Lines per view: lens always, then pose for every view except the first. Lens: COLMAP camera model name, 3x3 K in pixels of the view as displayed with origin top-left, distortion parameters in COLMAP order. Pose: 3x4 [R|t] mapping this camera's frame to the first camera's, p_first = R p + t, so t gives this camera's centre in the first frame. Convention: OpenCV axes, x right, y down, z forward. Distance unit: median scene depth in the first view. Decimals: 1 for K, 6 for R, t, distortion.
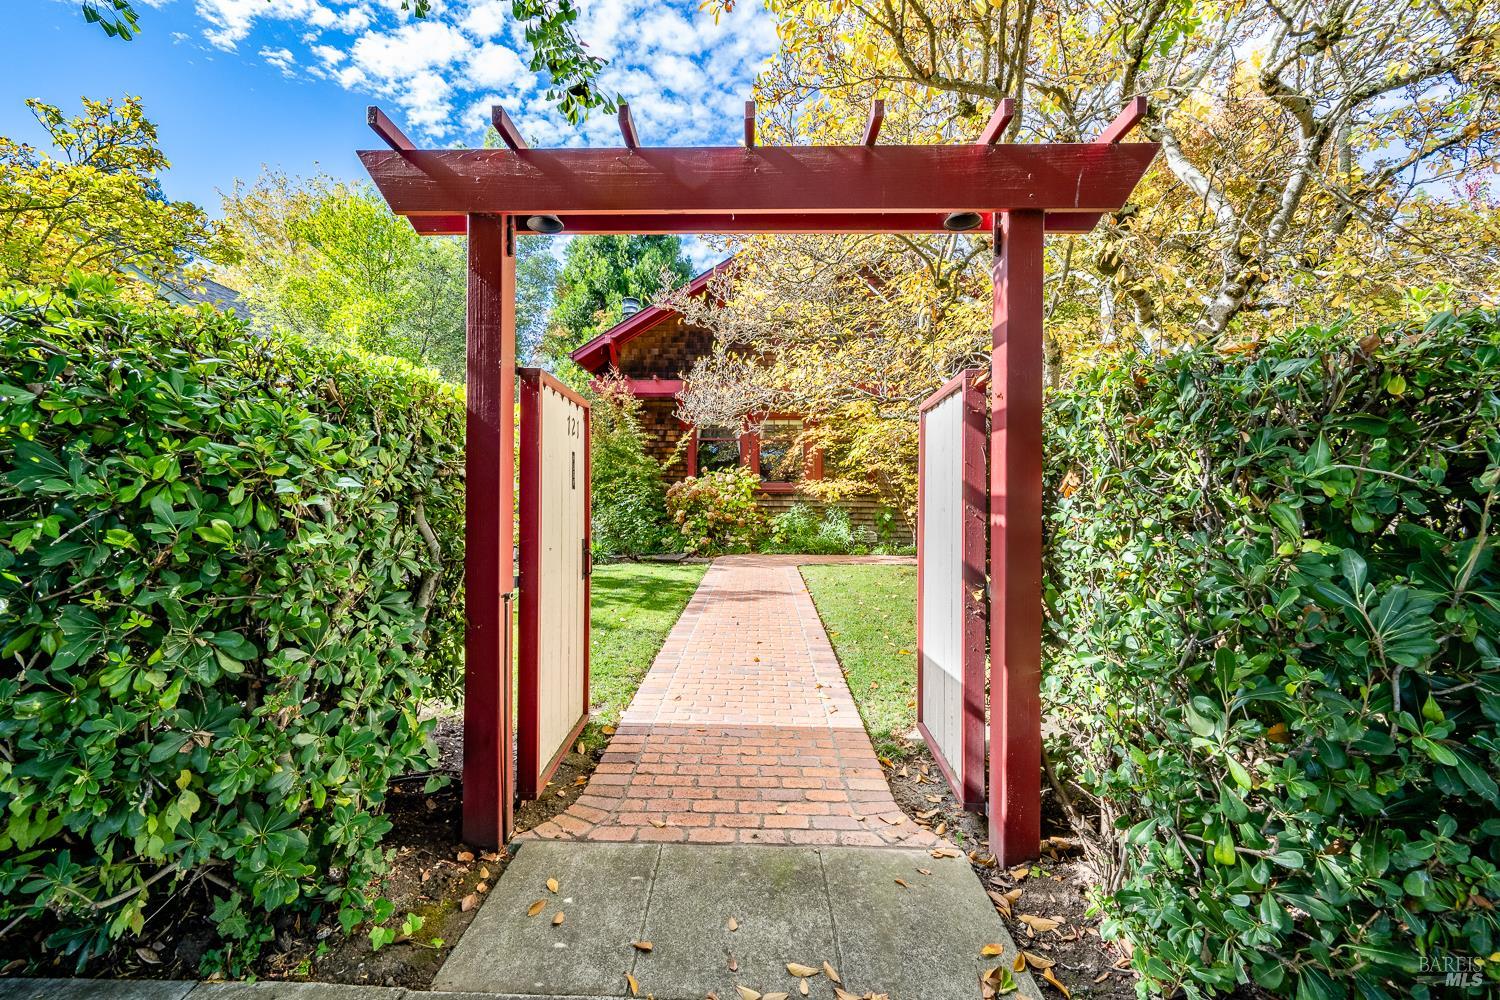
lens RADIAL K [[608.3, 0, 751.0], [0, 608.3, 492.1], [0, 0, 1]] dist [0.000310, 0.000043]
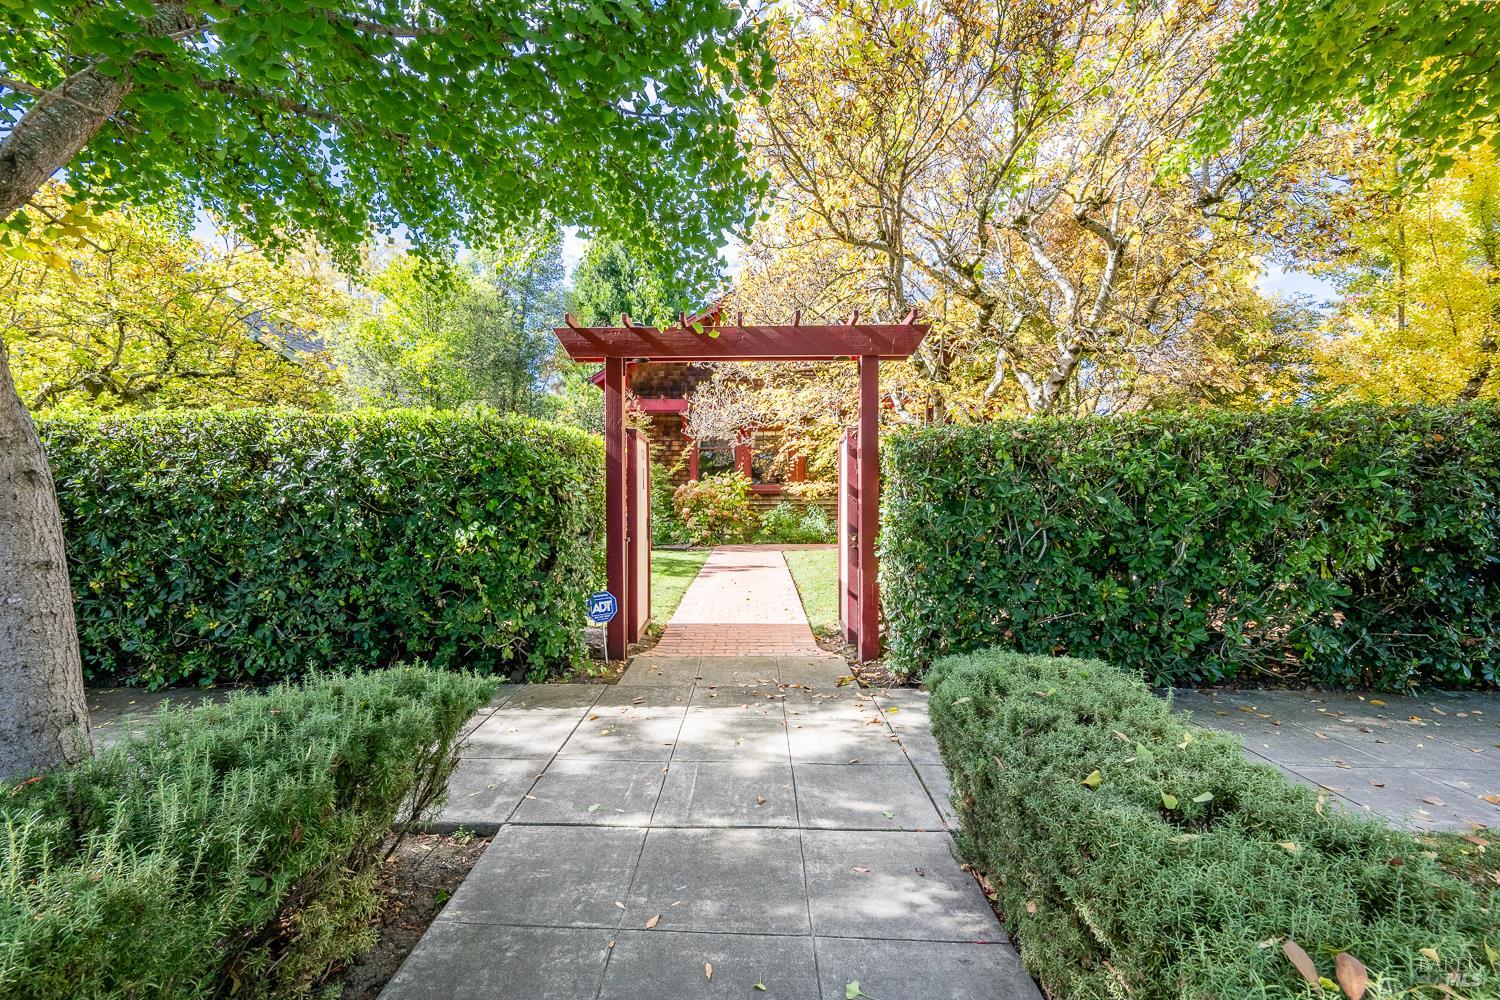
lens RADIAL K [[608.3, 0, 746.5], [0, 608.3, 501.8], [0, 0, 1]] dist [0.000310, 0.000043]
pose [[0.999937, -0.011034, 0.001865, 0.002188], [0.011011, 0.999866, 0.012134, 0.003714], [-0.001999, -0.012113, 0.999925, -0.211245]]
